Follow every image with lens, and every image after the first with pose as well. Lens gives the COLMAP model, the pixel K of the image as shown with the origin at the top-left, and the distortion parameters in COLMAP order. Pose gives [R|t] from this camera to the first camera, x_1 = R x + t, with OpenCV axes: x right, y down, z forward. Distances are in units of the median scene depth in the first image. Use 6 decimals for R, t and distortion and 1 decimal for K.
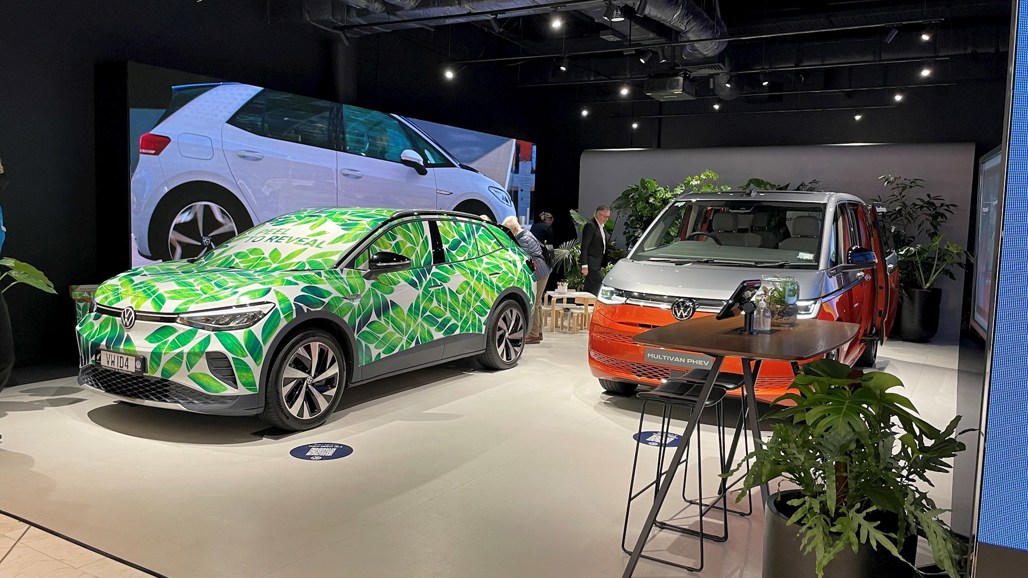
lens RADIAL K [[759.3, 0, 514.0], [0, 759.3, 289.0], [0, 0, 1]] dist [0.007578, -0.003142]
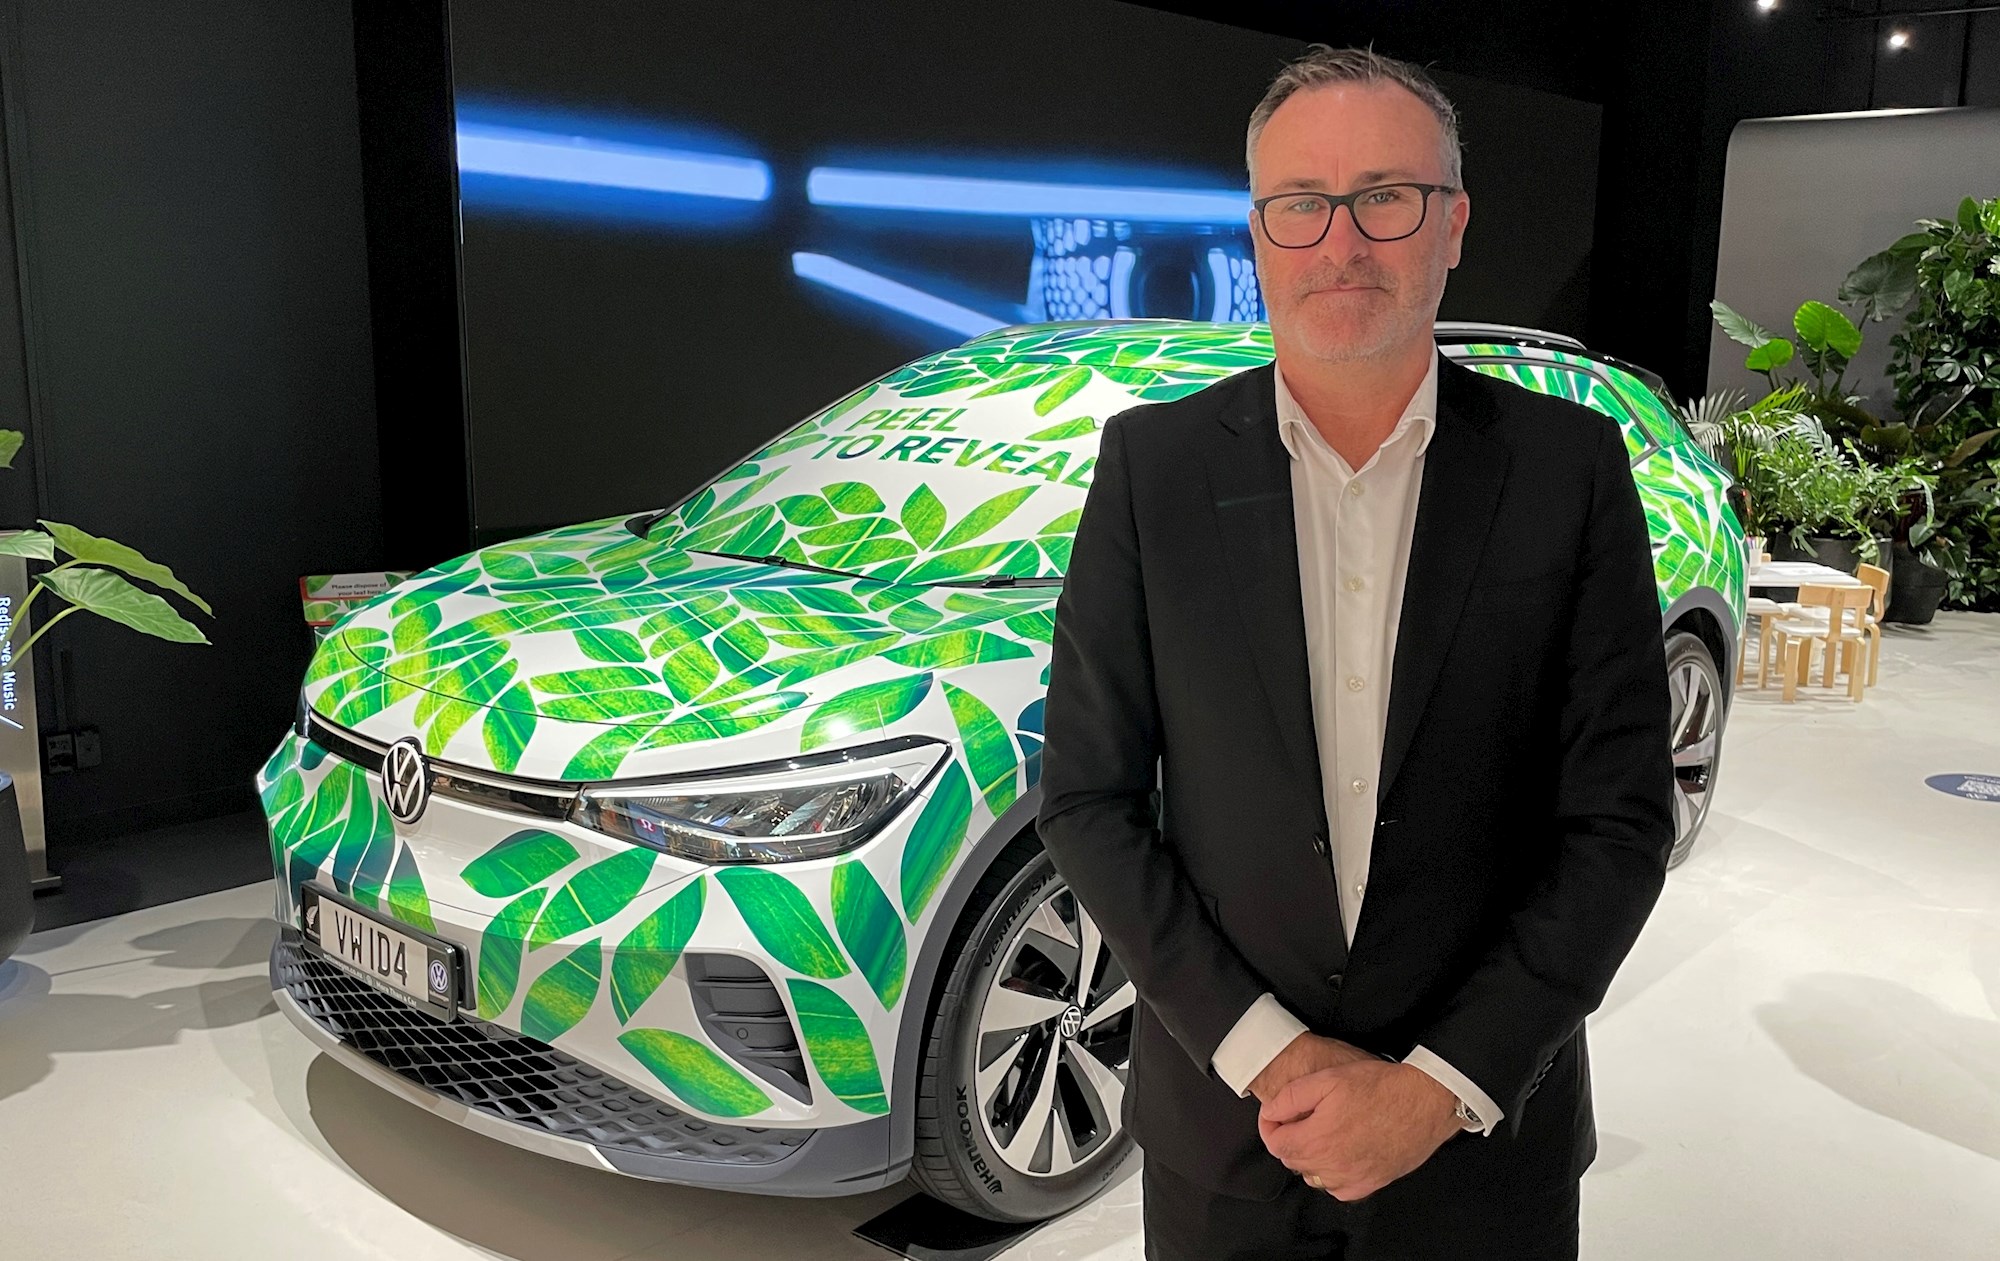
lens RADIAL K [[1539.0, 0, 1000.0], [0, 1539.0, 630.5], [0, 0, 1]] dist [0.112929, -0.188582]
pose [[0.980152, 0.021502, -0.197079, -0.200217], [0.000047, 0.994075, 0.108694, -0.071743], [0.198249, -0.106546, 0.974344, 0.519102]]
